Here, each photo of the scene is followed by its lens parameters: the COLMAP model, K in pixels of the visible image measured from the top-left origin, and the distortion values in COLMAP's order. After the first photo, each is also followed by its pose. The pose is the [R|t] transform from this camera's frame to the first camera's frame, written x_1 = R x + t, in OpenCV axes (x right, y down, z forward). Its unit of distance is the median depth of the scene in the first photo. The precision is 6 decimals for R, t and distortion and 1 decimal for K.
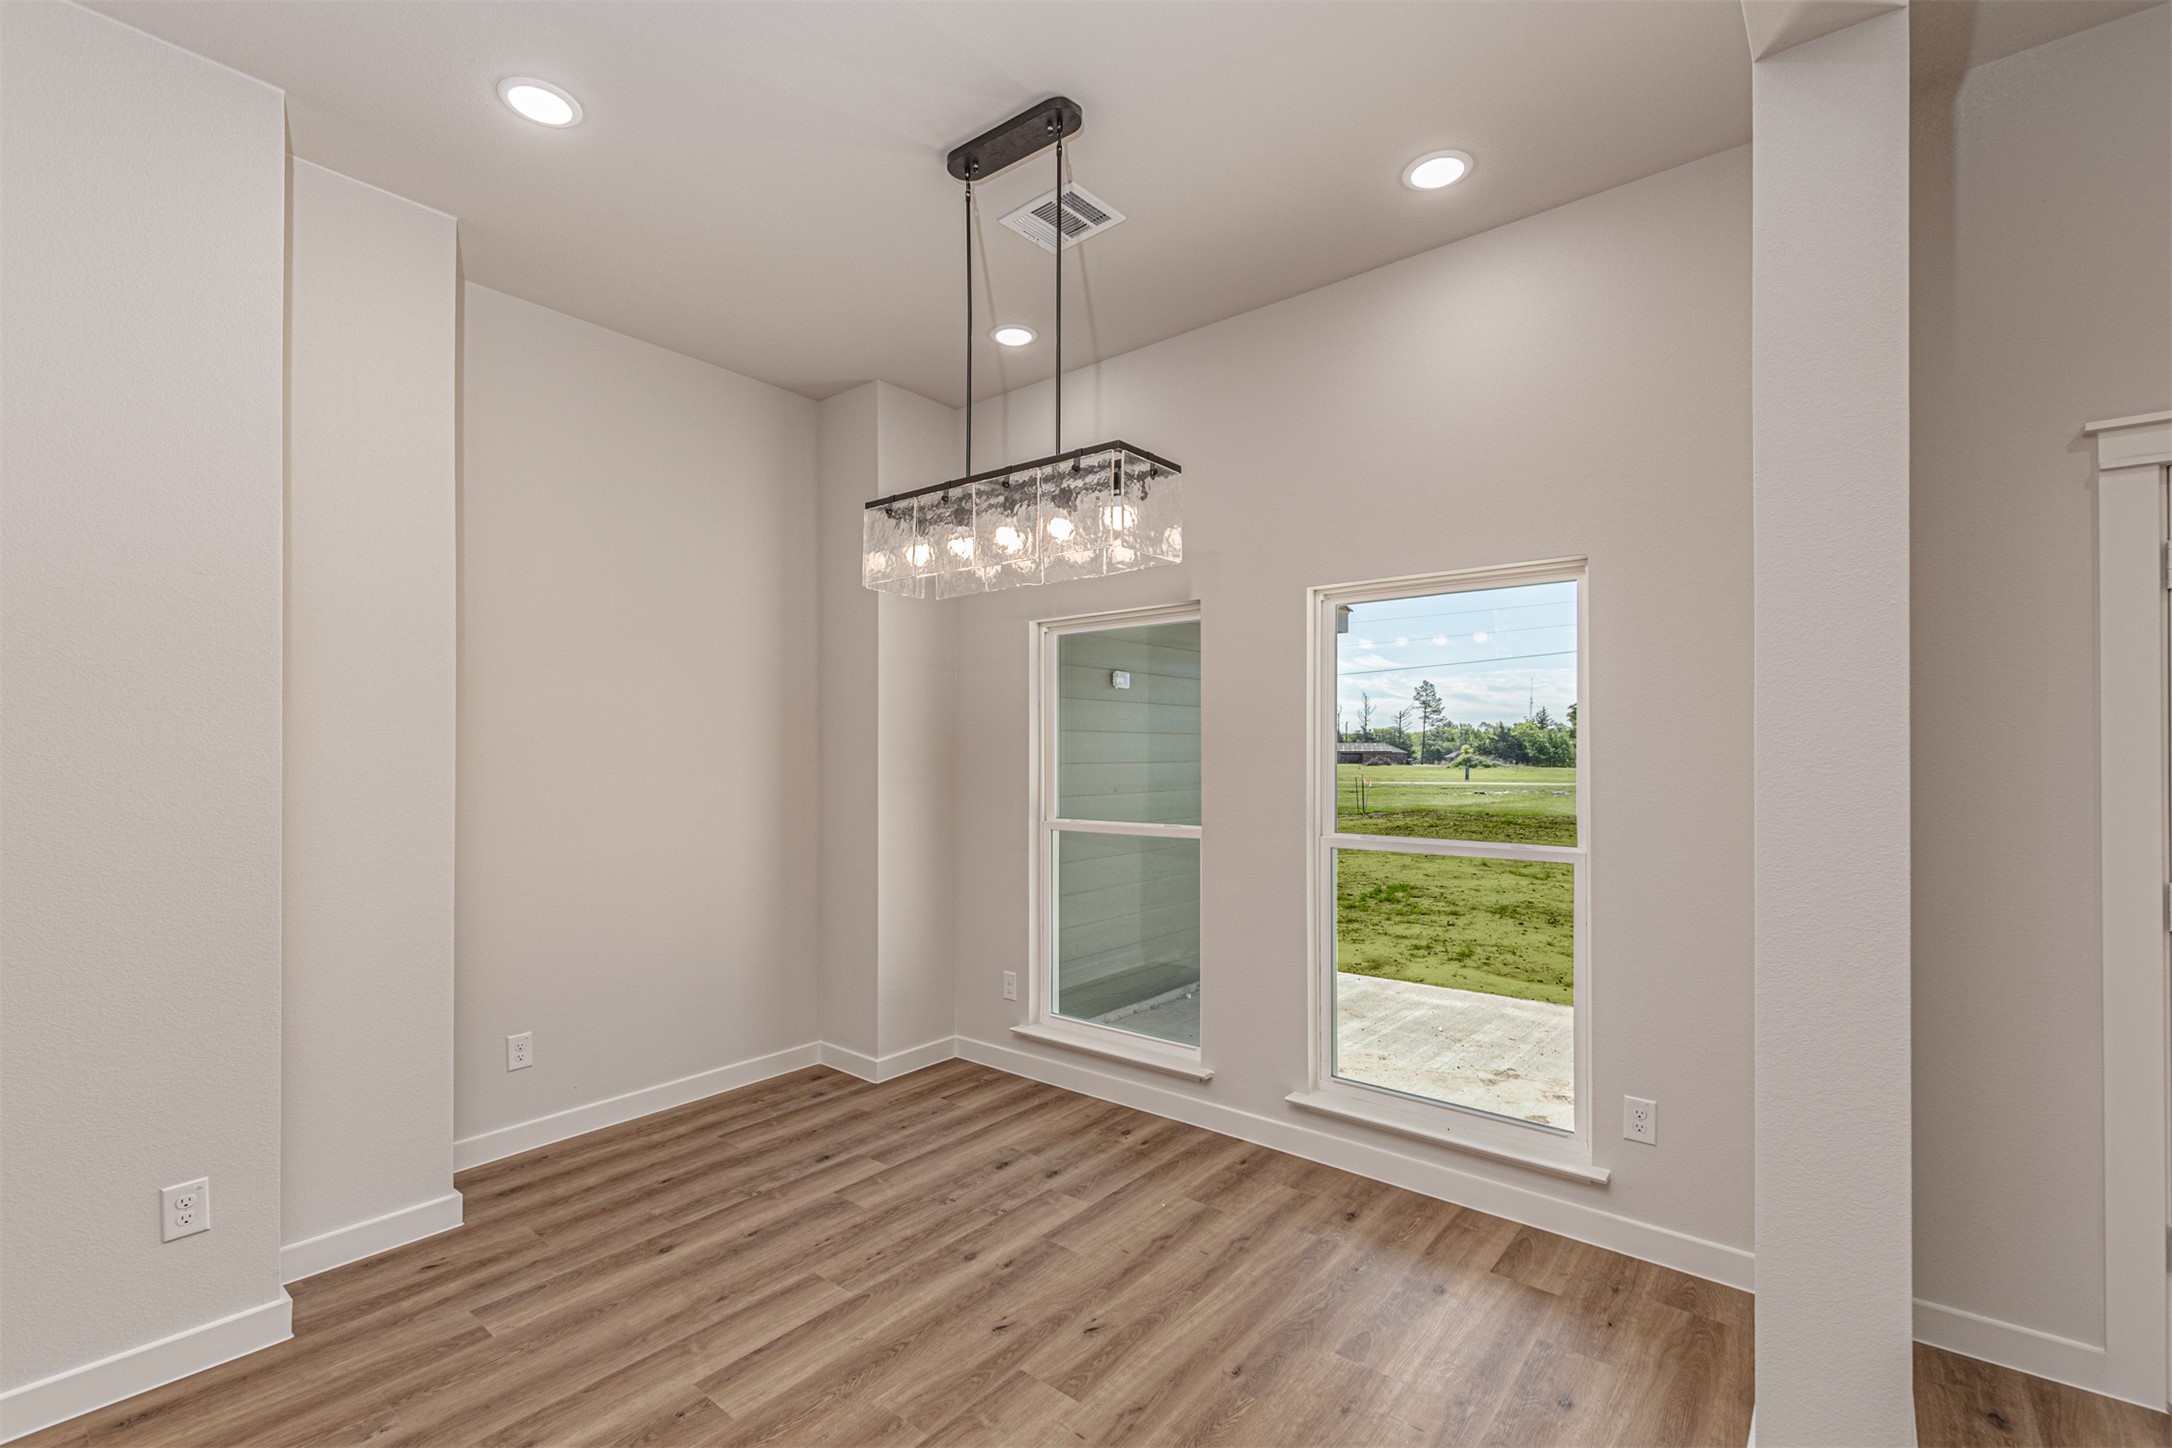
lens RADIAL K [[966.4, 0, 1077.2], [0, 966.4, 752.0], [0, 0, 1]] dist [0.008580, -0.004263]
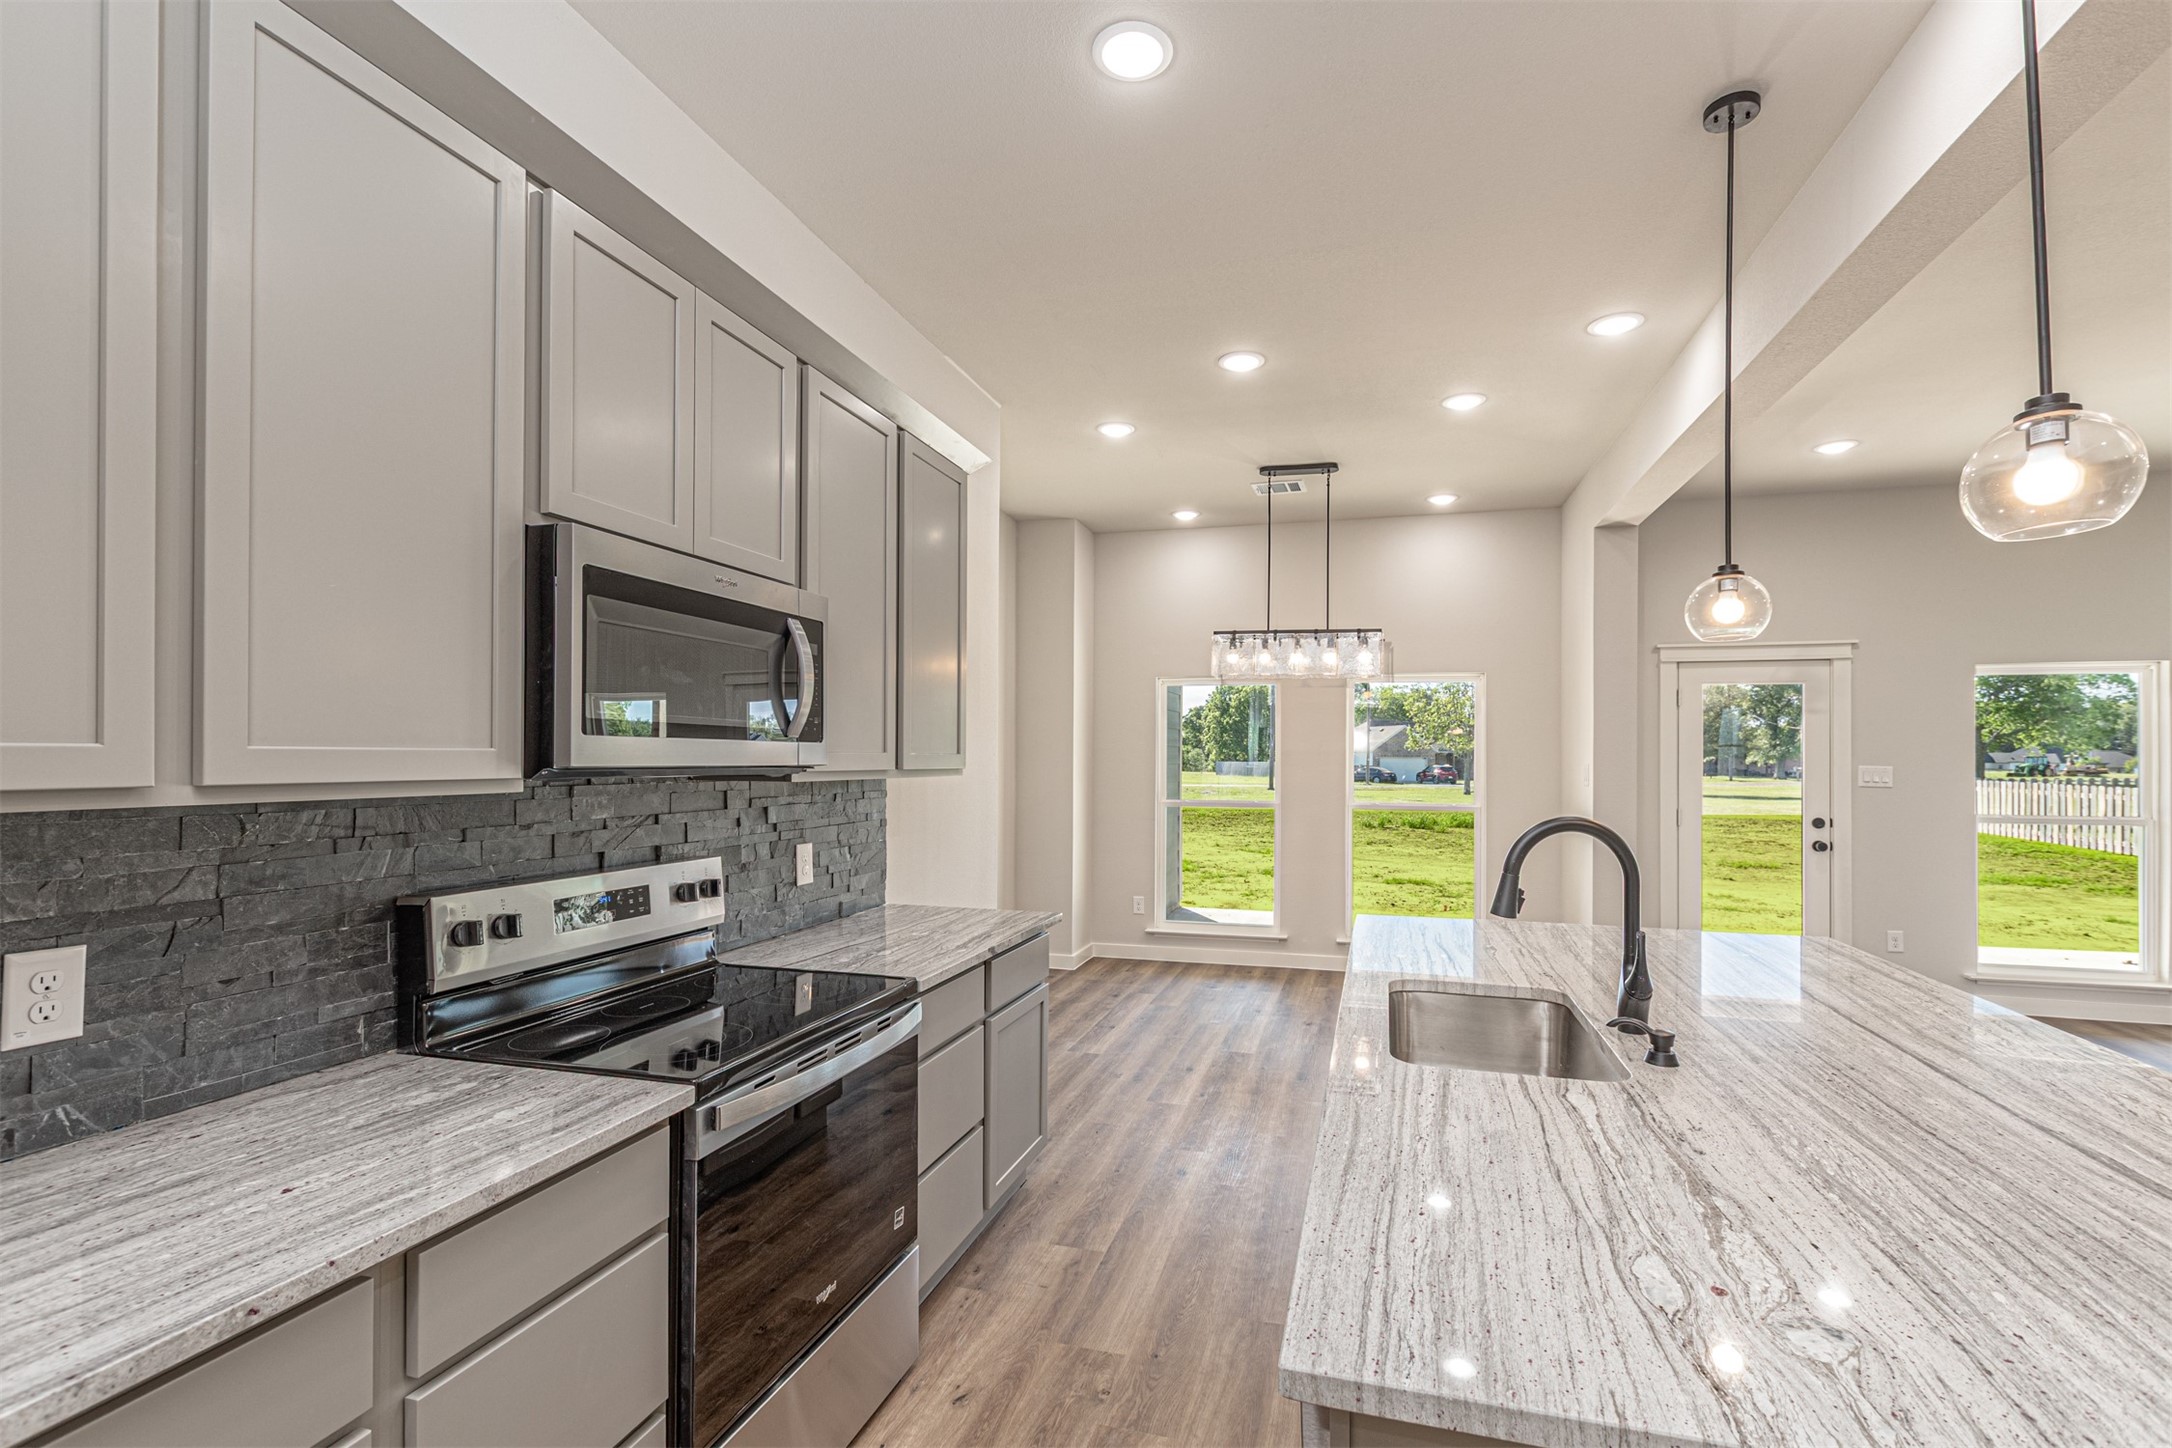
lens RADIAL K [[966.4, 0, 1149.3], [0, 966.4, 756.5], [0, 0, 1]] dist [0.008580, -0.004263]
pose [[0.904874, 0.006974, 0.425623, -1.207365], [-0.007423, 0.999972, -0.000602, -0.003864], [-0.425615, -0.002615, 0.904901, -0.738916]]
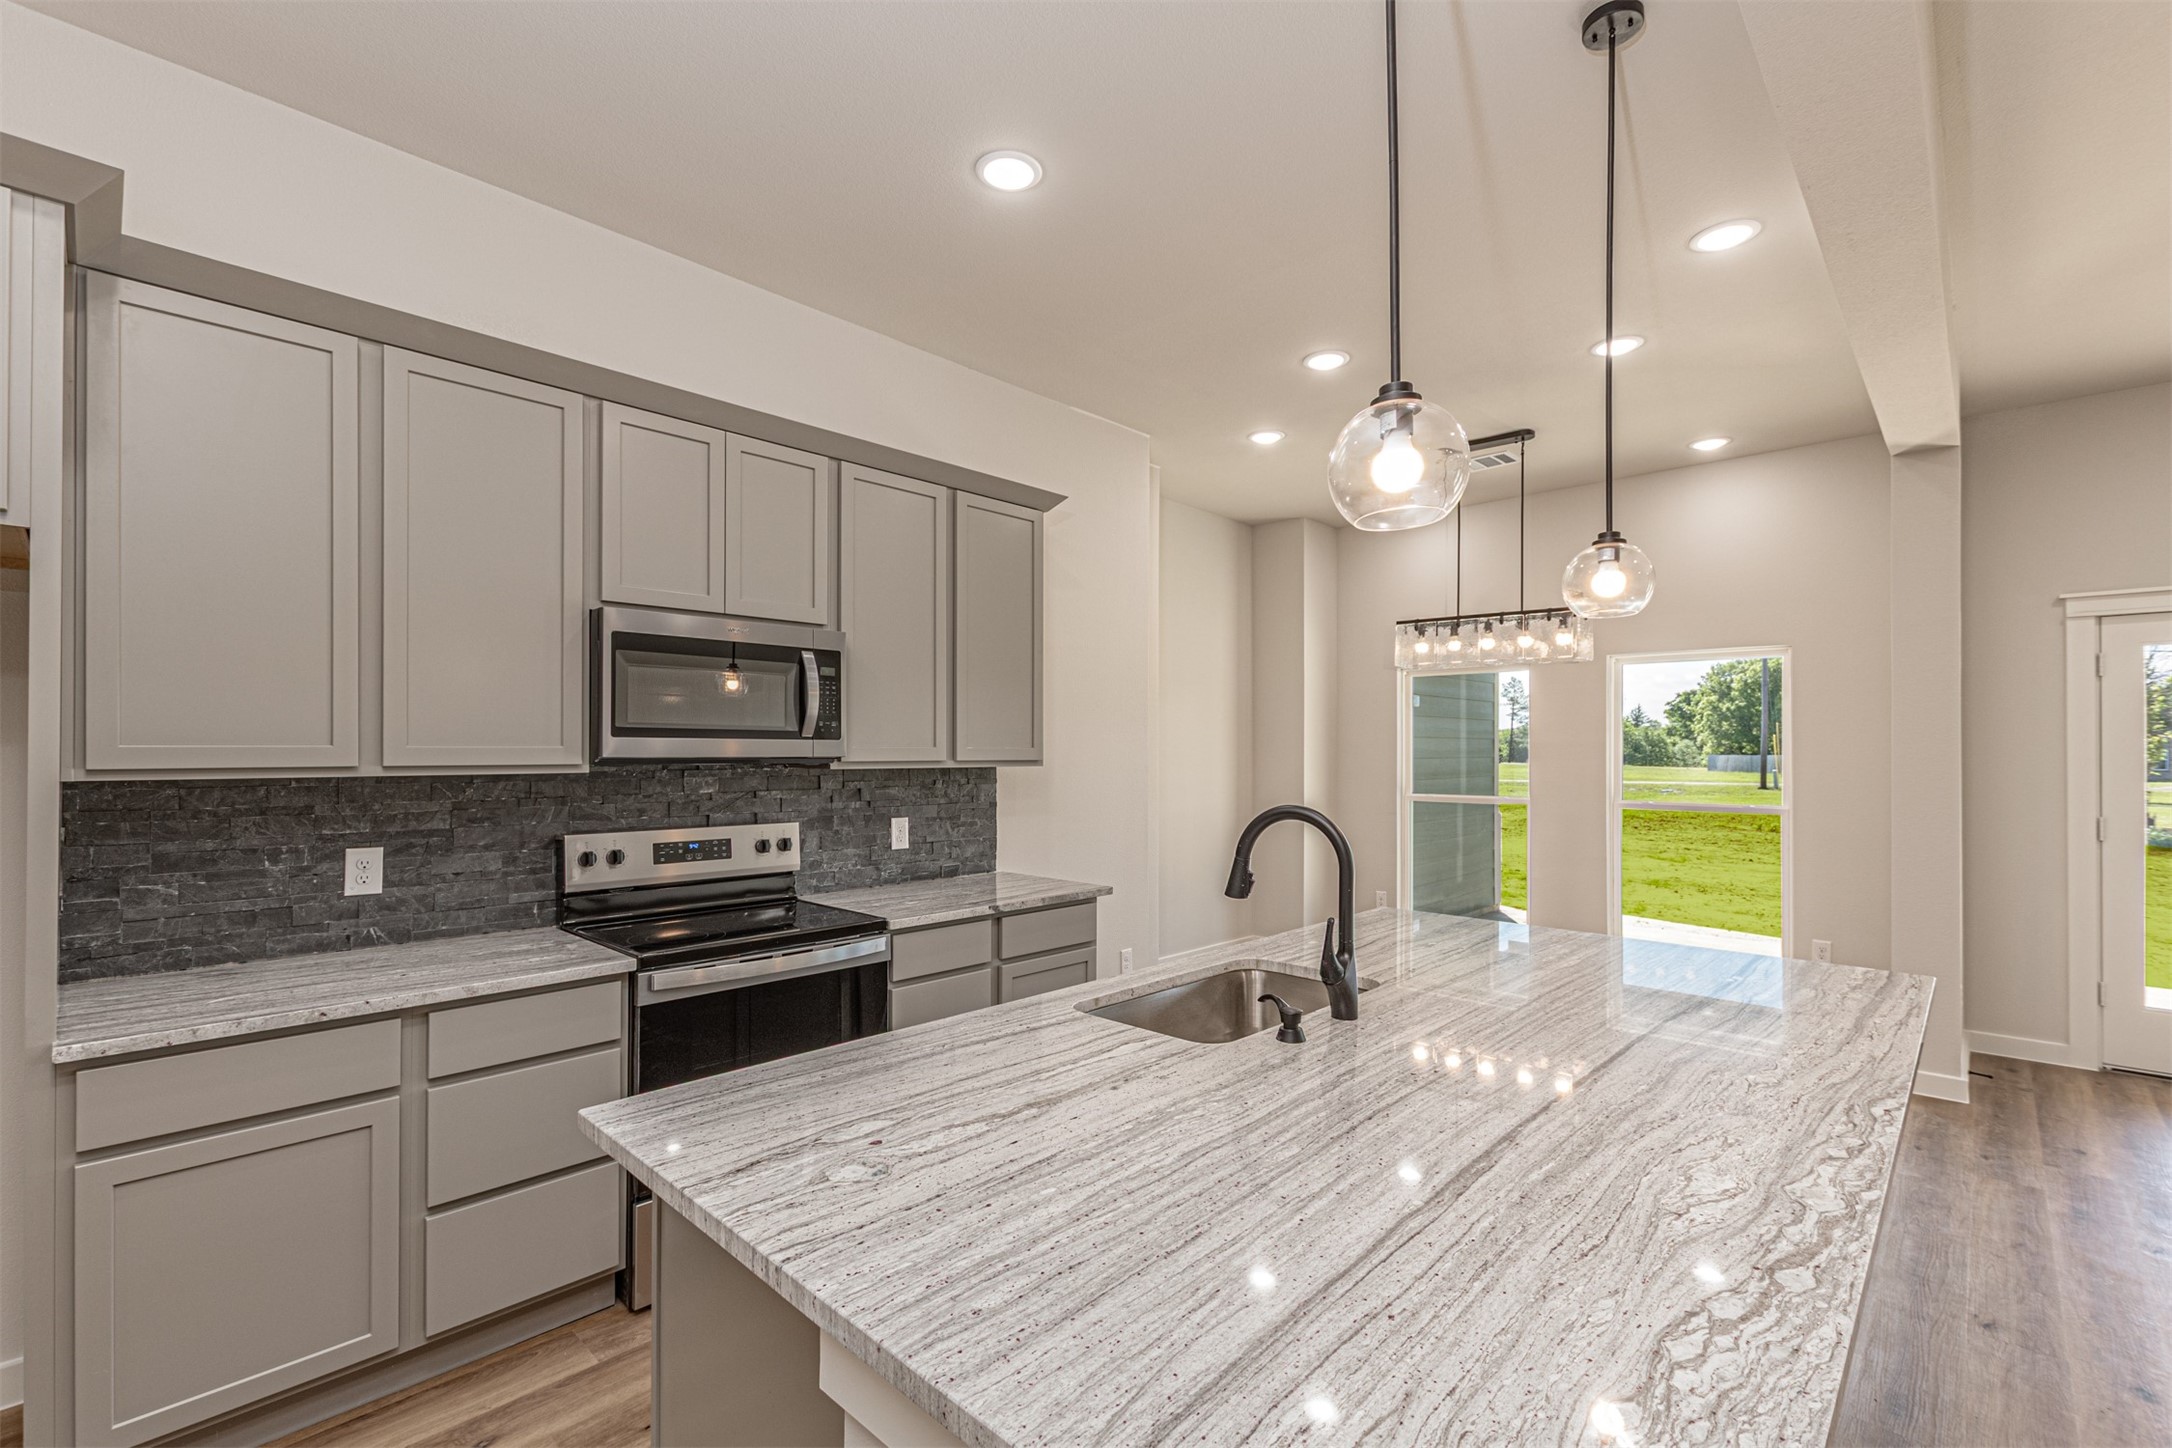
lens RADIAL K [[966.4, 0, 1087.3], [0, 966.4, 747.9], [0, 0, 1]] dist [0.008580, -0.004263]
pose [[0.997710, 0.002908, -0.067575, -0.722382], [-0.002974, 0.999995, -0.000881, -0.004814], [0.067573, 0.001080, 0.997714, -0.980800]]
